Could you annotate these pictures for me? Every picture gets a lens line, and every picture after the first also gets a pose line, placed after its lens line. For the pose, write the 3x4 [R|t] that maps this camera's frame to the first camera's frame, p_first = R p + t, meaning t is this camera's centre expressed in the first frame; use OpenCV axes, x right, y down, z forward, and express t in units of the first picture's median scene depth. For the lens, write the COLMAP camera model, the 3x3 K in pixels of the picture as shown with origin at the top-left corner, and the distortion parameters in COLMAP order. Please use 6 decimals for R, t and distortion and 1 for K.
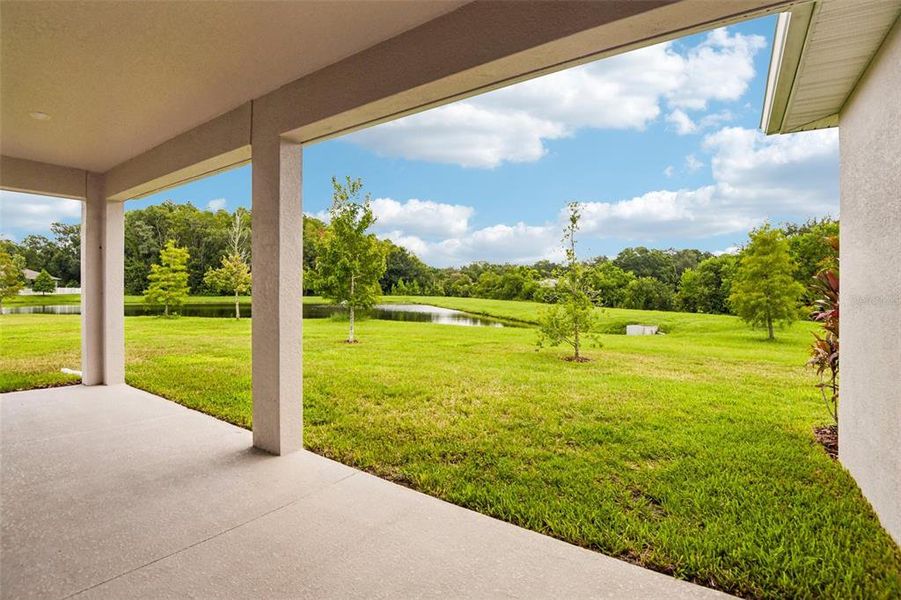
lens RADIAL K [[417.0, 0, 448.6], [0, 417.0, 295.5], [0, 0, 1]] dist [-0.001497, -0.000211]
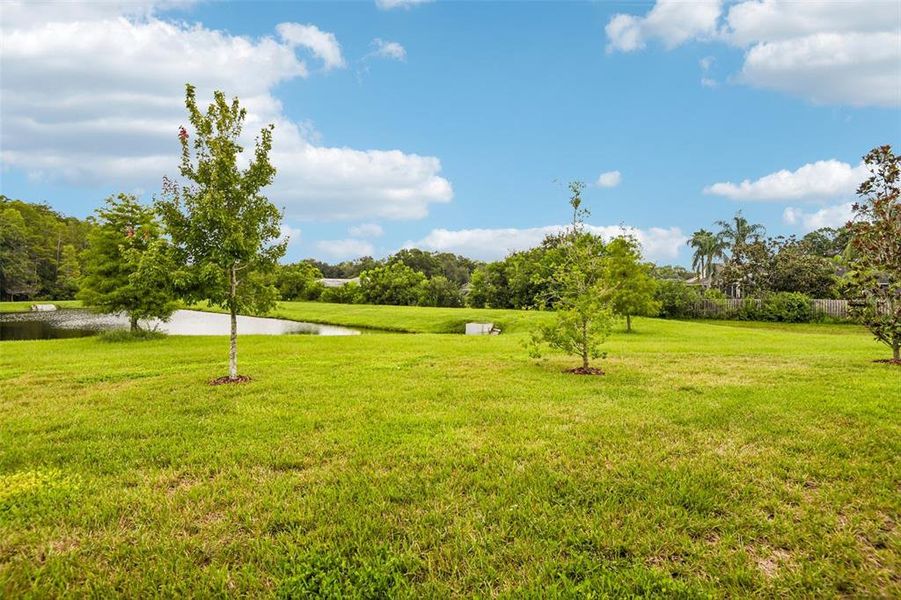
lens RADIAL K [[417.0, 0, 448.6], [0, 417.0, 295.5], [0, 0, 1]] dist [-0.001497, -0.000211]
pose [[0.844267, -0.013077, 0.535764, -0.138111], [0.012562, 0.999910, 0.004610, -0.001516], [-0.535776, 0.002838, 0.844355, 0.166166]]
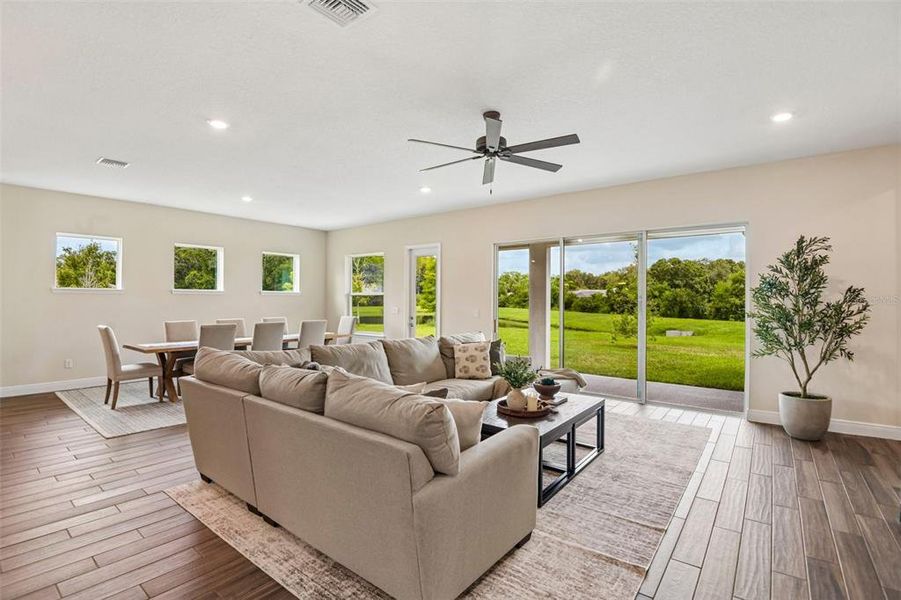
lens RADIAL K [[417.0, 0, 448.6], [0, 417.0, 295.5], [0, 0, 1]] dist [-0.001497, -0.000211]
pose [[0.998117, -0.002215, -0.061298, -0.112390], [0.000828, 0.999743, -0.022649, -0.002639], [0.061332, 0.022555, 0.997863, -0.215816]]
